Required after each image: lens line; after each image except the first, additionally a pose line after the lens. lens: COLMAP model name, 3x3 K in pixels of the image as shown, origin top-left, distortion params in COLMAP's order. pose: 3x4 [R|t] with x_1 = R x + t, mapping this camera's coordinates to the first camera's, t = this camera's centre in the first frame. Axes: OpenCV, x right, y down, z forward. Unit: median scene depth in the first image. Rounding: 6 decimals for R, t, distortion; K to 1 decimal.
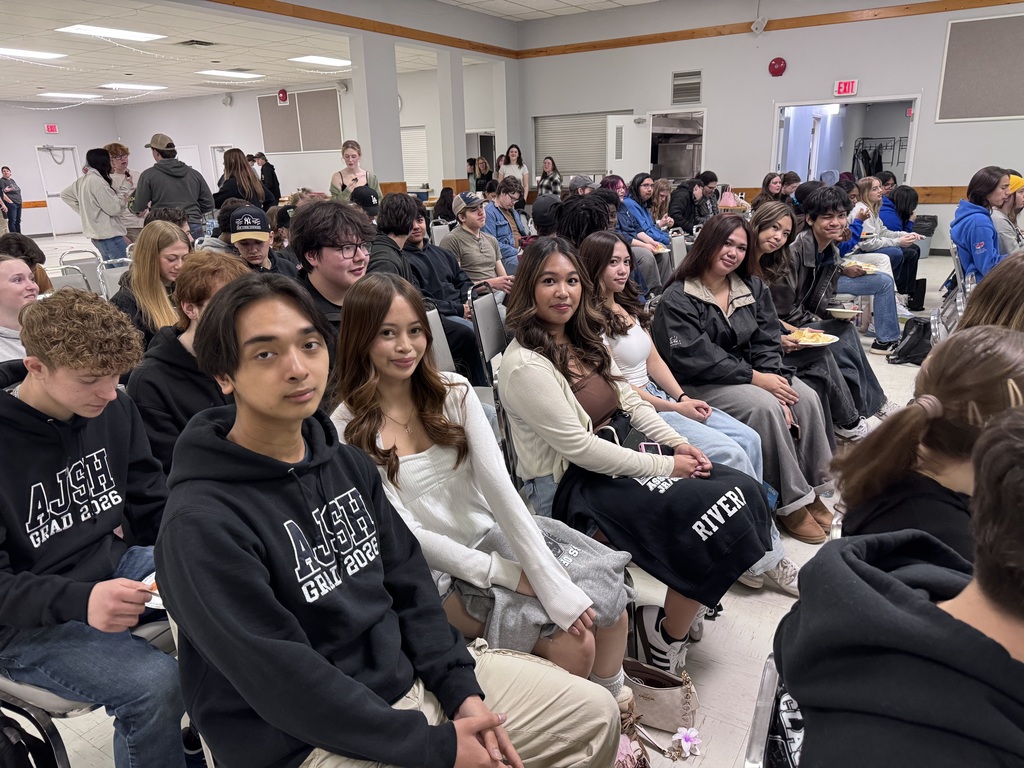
lens RADIAL K [[760.7, 0, 512.0], [0, 760.7, 384.0], [0, 0, 1]] dist [0.010422, -0.003843]
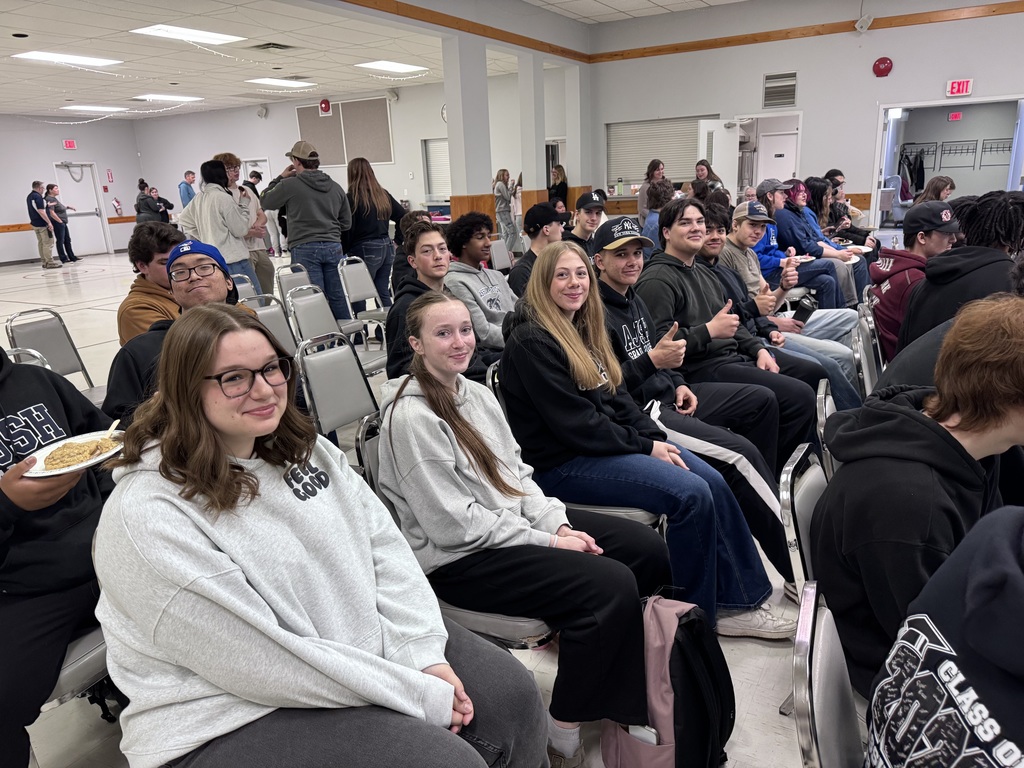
lens RADIAL K [[749.4, 0, 512.0], [0, 749.4, 384.0], [0, 0, 1]] dist [0.003863, 0.000388]
pose [[0.998840, -0.025950, 0.040565, -0.154200], [0.026409, 0.999593, -0.010816, -0.020226], [-0.040268, 0.011875, 0.999118, 0.080112]]
